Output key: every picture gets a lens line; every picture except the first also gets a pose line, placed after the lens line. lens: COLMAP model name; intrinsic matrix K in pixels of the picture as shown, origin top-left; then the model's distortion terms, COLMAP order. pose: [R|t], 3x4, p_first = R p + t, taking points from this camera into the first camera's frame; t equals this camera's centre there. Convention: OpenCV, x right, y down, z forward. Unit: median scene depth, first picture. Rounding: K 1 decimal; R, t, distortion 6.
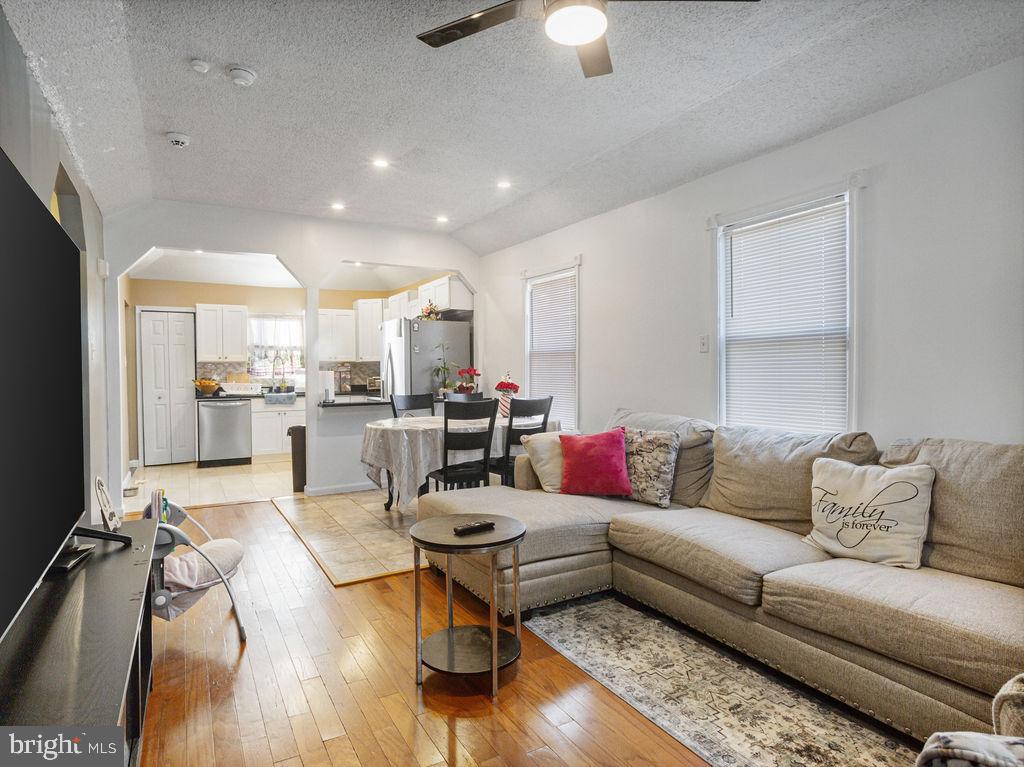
lens RADIAL K [[576.1, 0, 519.3], [0, 576.1, 382.3], [0, 0, 1]] dist [-0.005413, 0.003835]
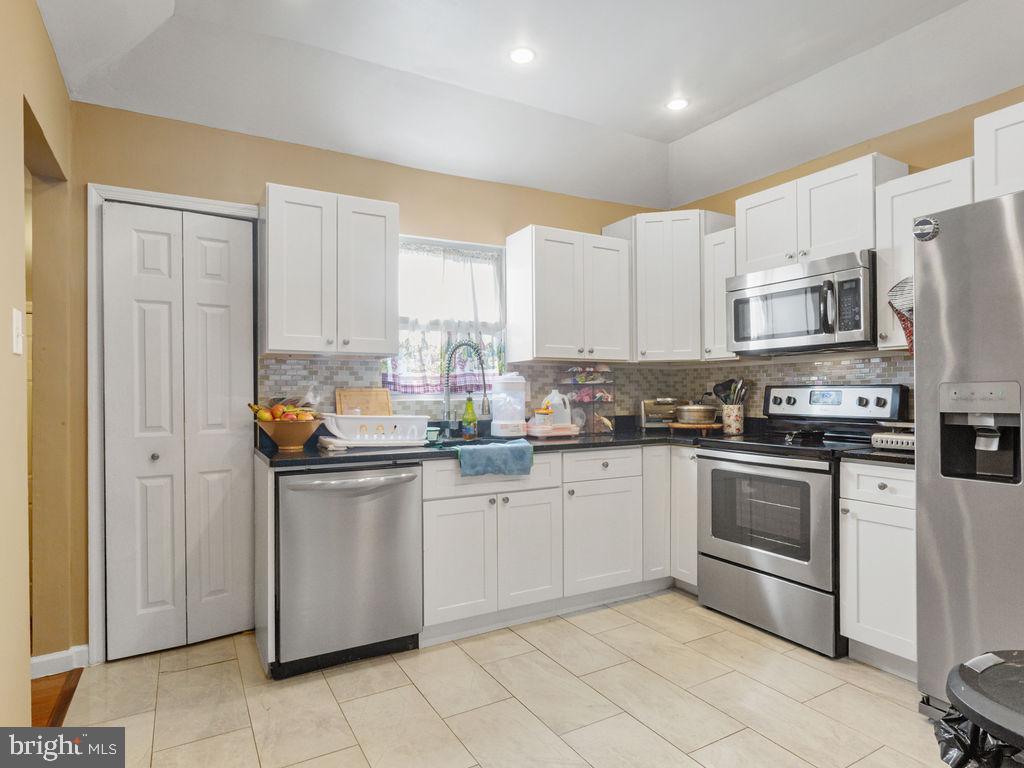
lens RADIAL K [[576.1, 0, 515.2], [0, 576.1, 391.2], [0, 0, 1]] dist [-0.005413, 0.003835]
pose [[0.999987, 0.004974, -0.001008, -0.402266], [-0.004993, 0.999796, -0.019554, -0.006362], [0.000910, 0.019559, 0.999808, 0.643286]]
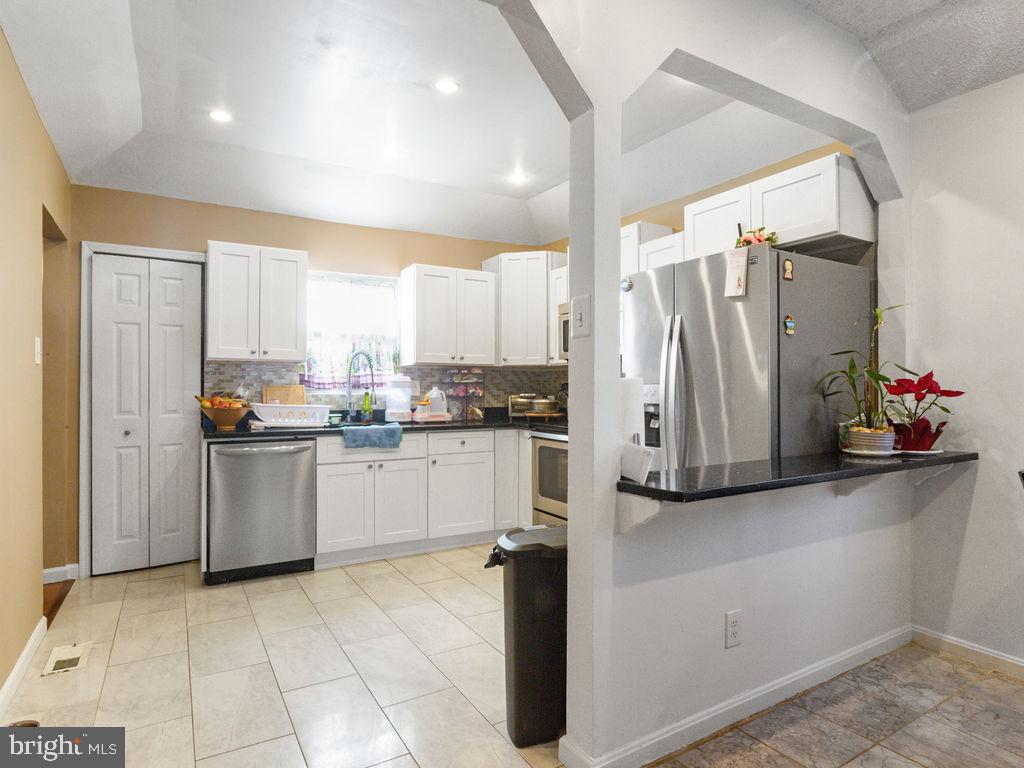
lens RADIAL K [[576.1, 0, 511.7], [0, 576.1, 382.6], [0, 0, 1]] dist [-0.005413, 0.003835]
pose [[0.999928, 0.010745, 0.005306, -0.298160], [-0.010599, 0.999585, -0.026780, -0.005745], [-0.005592, 0.026722, 0.999627, 0.501575]]
